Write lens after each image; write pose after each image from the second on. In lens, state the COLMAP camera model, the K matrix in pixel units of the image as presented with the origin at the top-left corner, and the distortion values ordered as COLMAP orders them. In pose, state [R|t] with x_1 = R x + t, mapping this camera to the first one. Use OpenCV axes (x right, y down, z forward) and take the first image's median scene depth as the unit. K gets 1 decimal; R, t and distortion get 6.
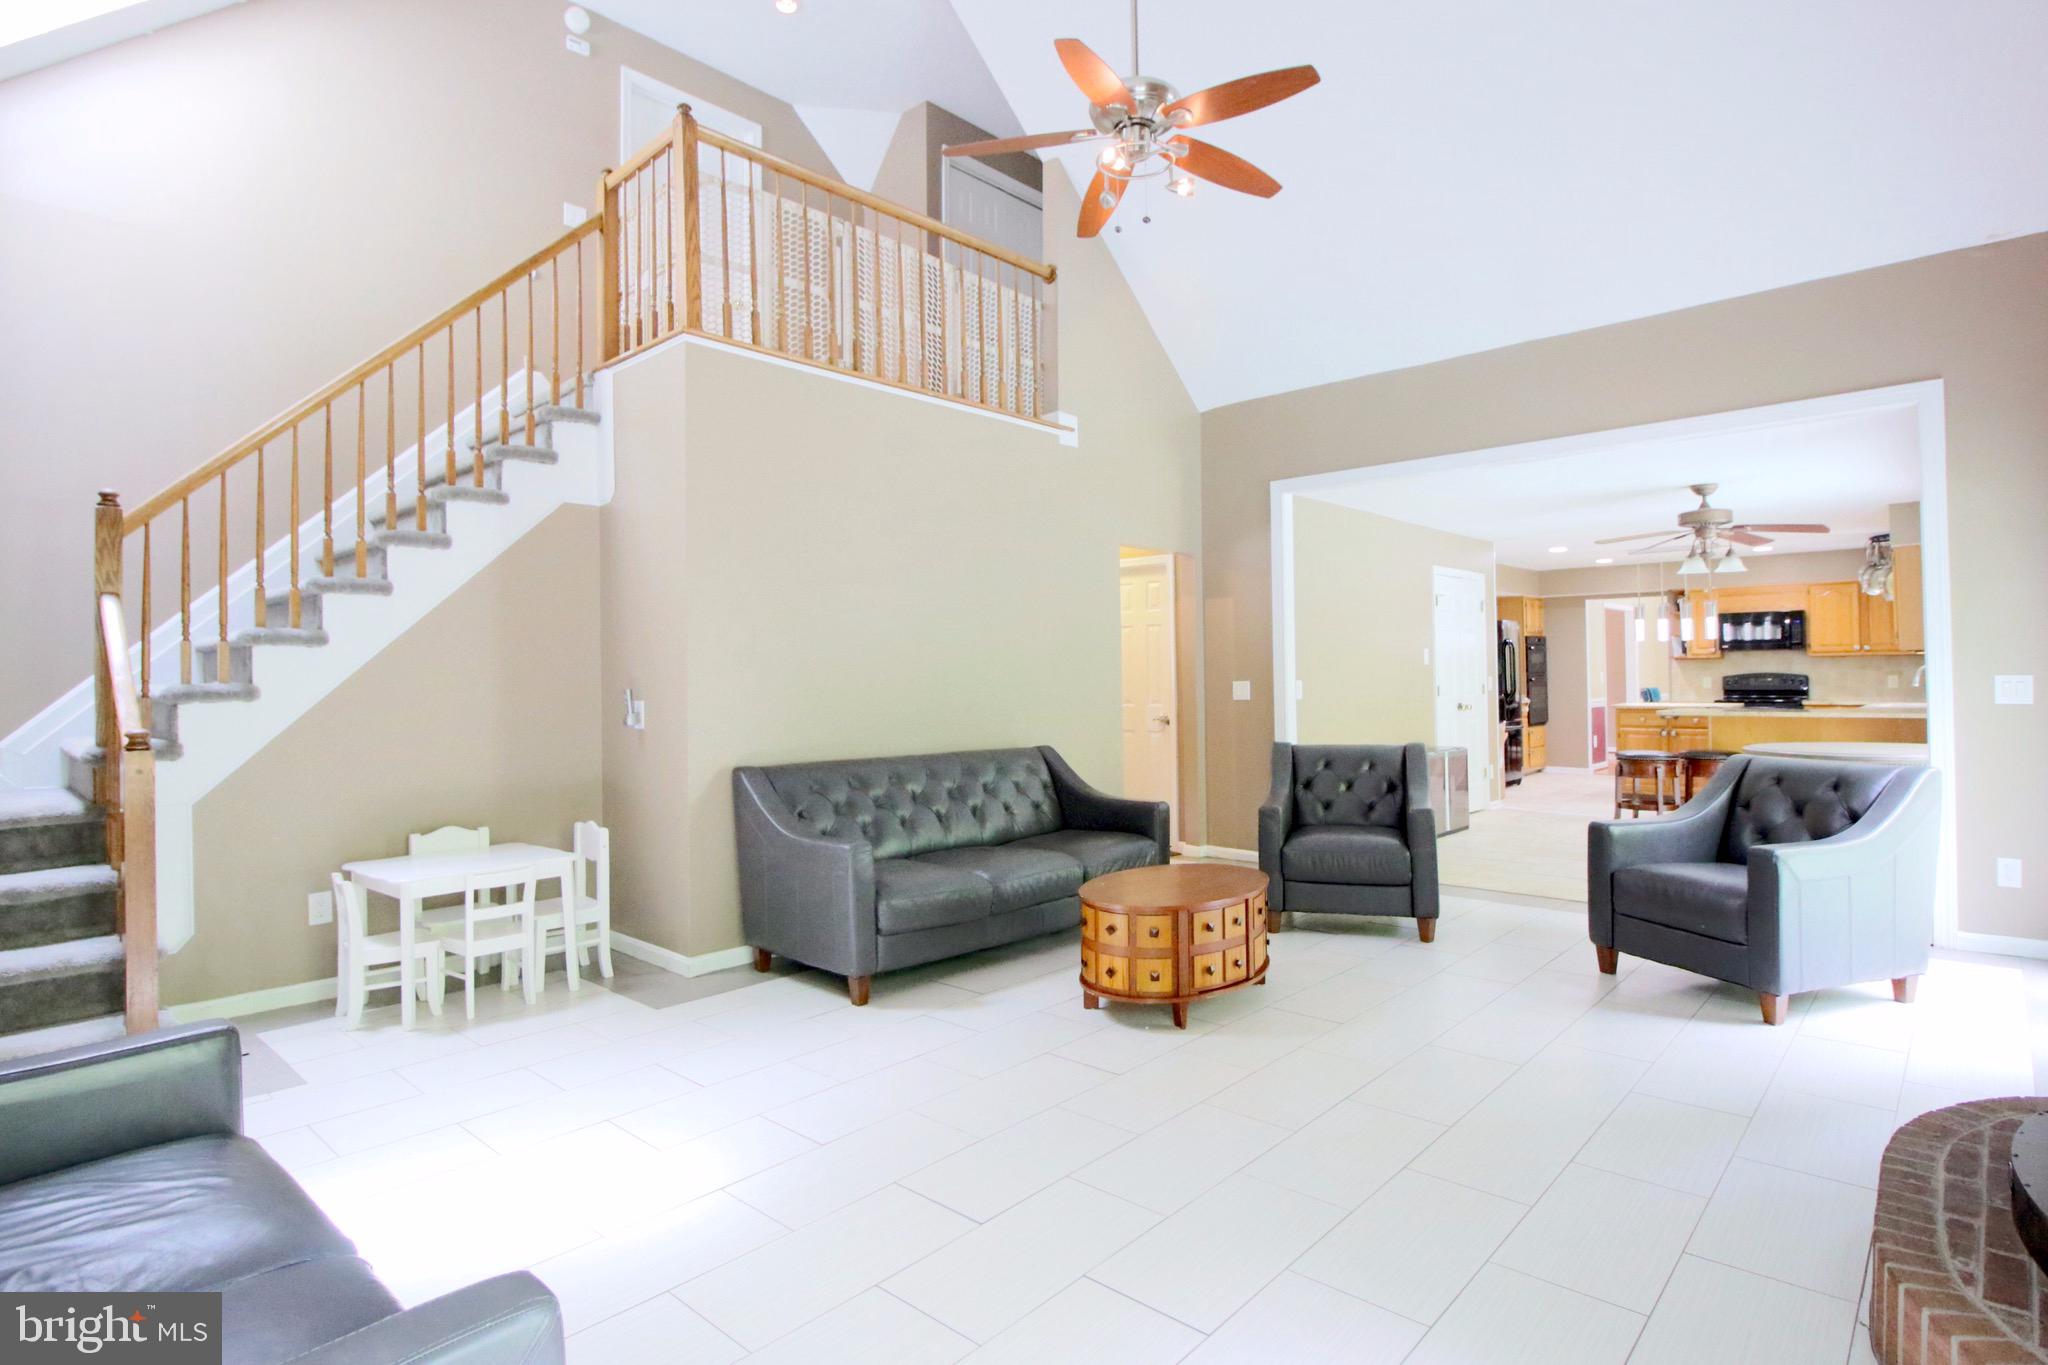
lens RADIAL K [[1065.7, 0, 1028.8], [0, 1065.7, 671.0], [0, 0, 1]] dist [-0.014654, -0.000681]
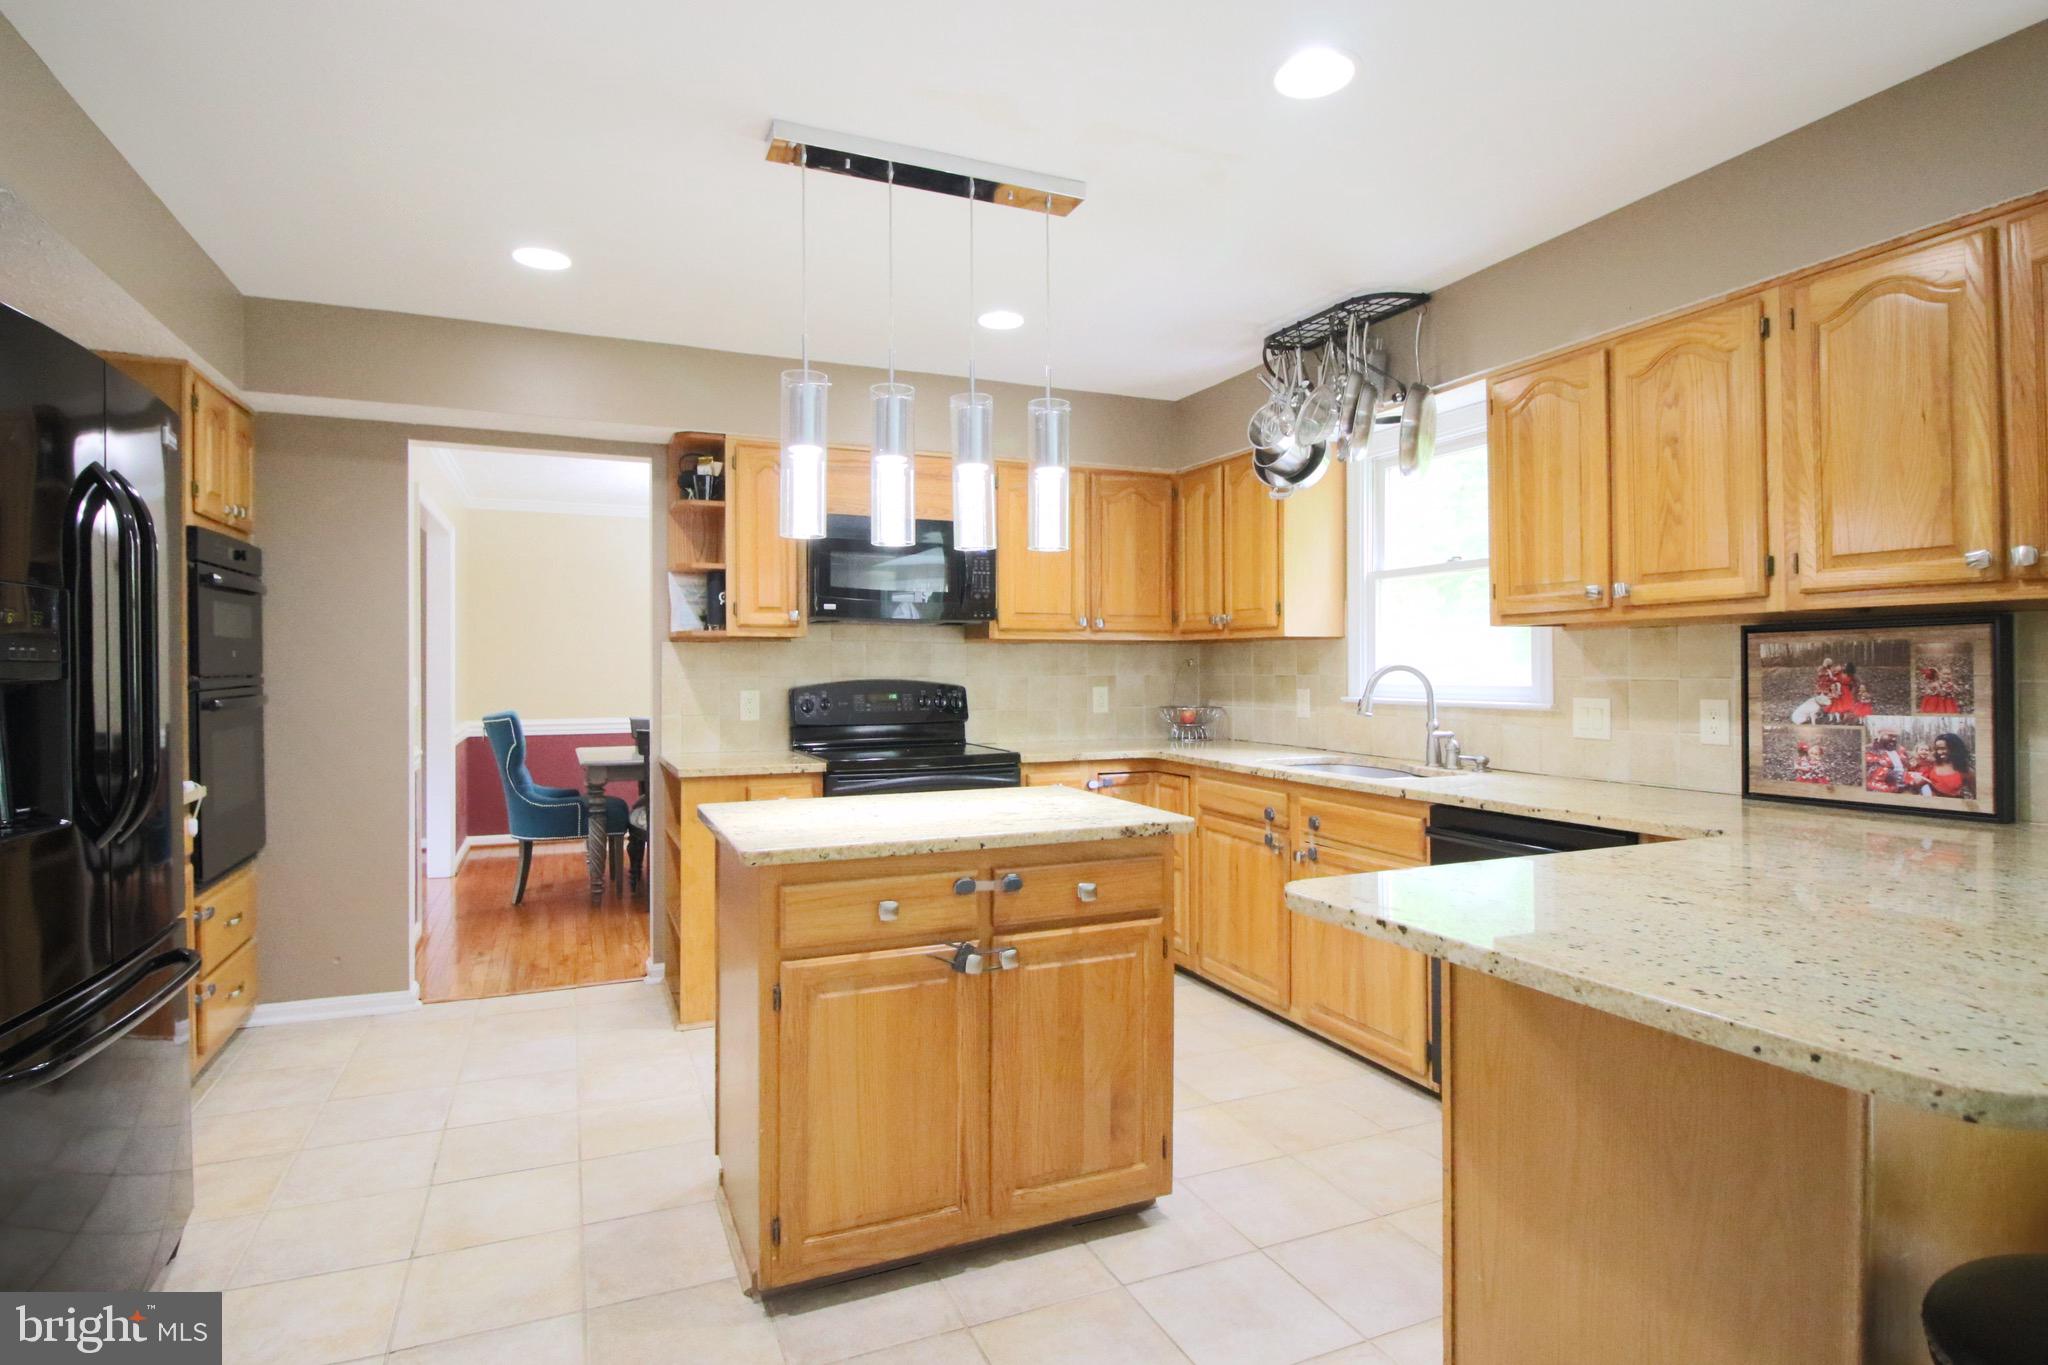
lens RADIAL K [[1065.7, 0, 1028.8], [0, 1065.7, 671.0], [0, 0, 1]] dist [-0.014654, -0.000681]
pose [[0.409079, 0.007516, 0.912468, 0.339028], [-0.007753, 0.999959, -0.004761, -0.000145], [-0.912466, -0.005126, 0.409120, 0.753735]]
